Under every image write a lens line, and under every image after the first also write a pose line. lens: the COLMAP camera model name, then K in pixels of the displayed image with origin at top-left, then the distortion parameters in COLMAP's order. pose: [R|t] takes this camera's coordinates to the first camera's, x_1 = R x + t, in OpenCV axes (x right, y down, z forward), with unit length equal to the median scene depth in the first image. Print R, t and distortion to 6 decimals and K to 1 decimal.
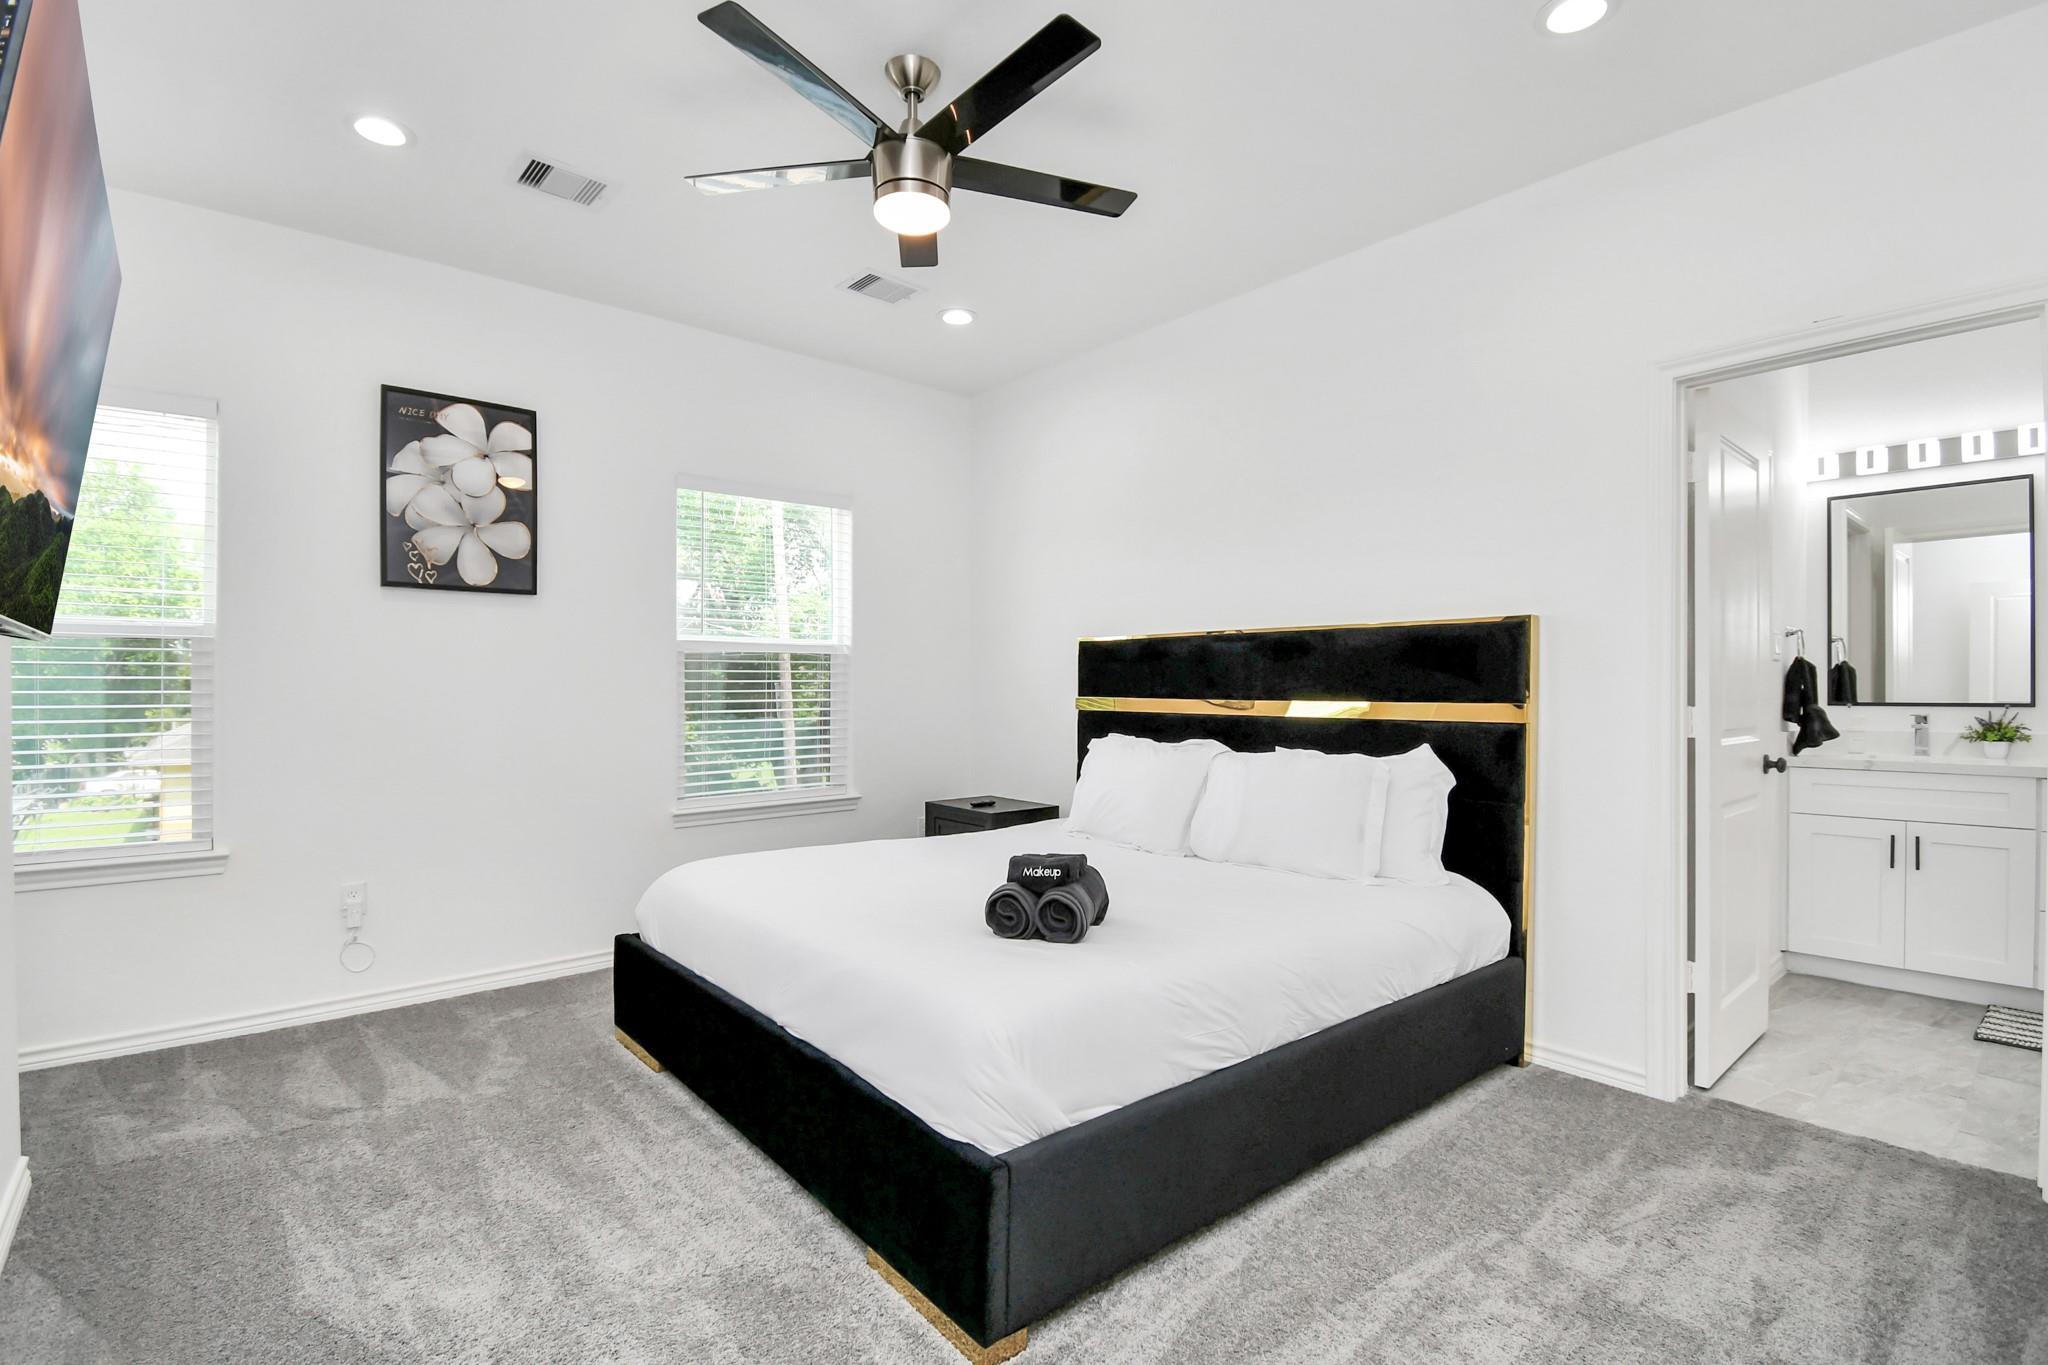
lens RADIAL K [[906.4, 0, 1029.3], [0, 906.4, 669.8], [0, 0, 1]] dist [0.017367, -0.019597]
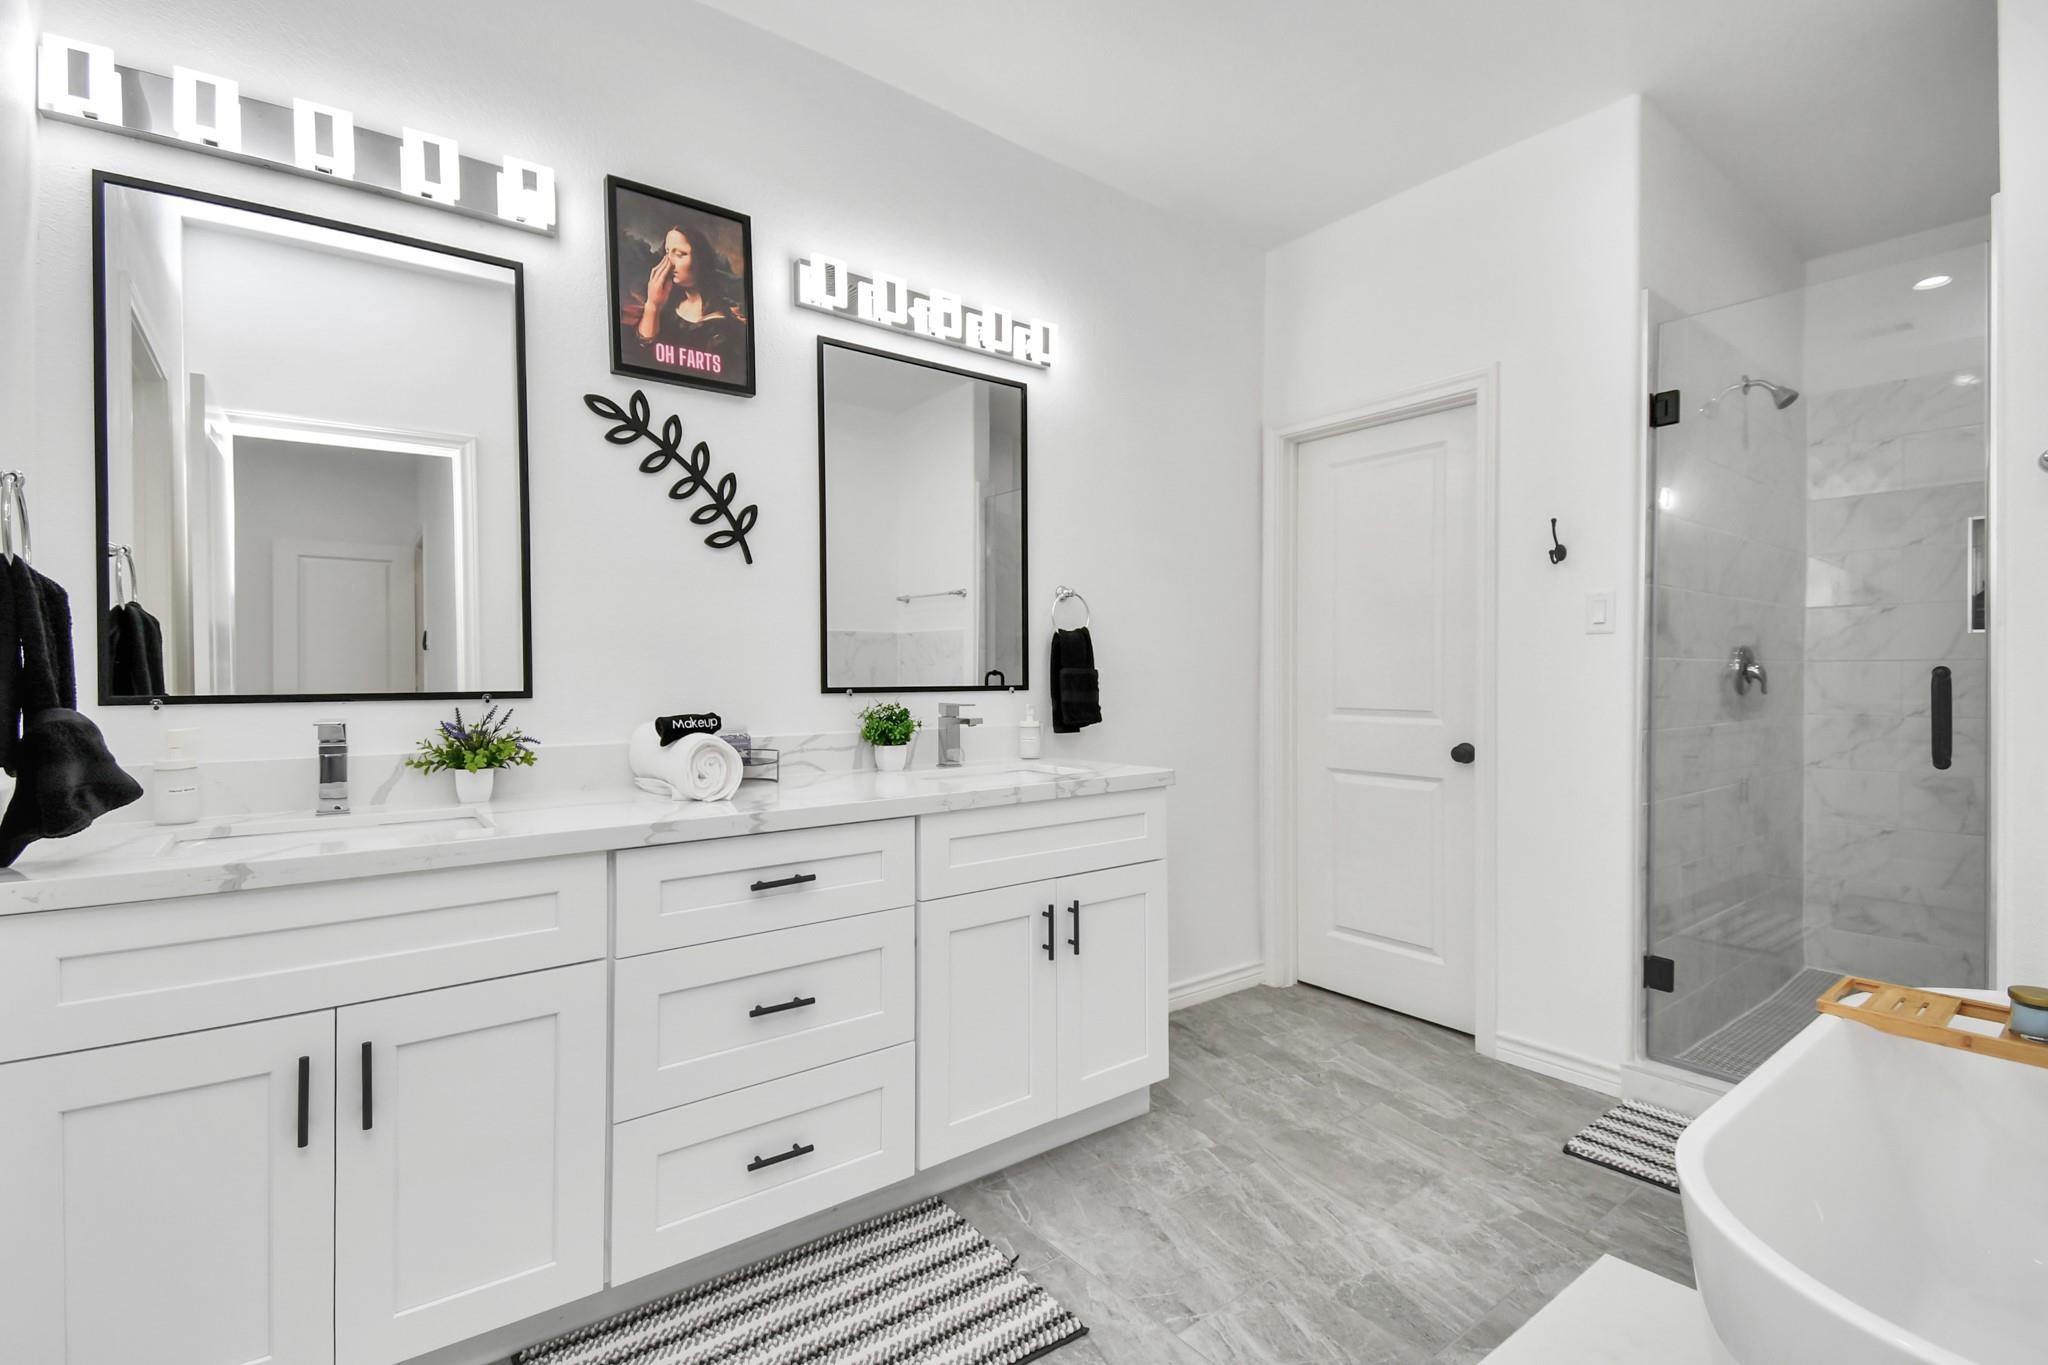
lens RADIAL K [[950.8, 0, 1031.9], [0, 950.8, 685.9], [0, 0, 1]] dist [0.011061, -0.001450]
pose [[0.063733, -0.018826, 0.997789, 0.554909], [-0.015182, 0.999688, 0.019832, 0.018318], [-0.997852, -0.016413, 0.063427, 0.645466]]
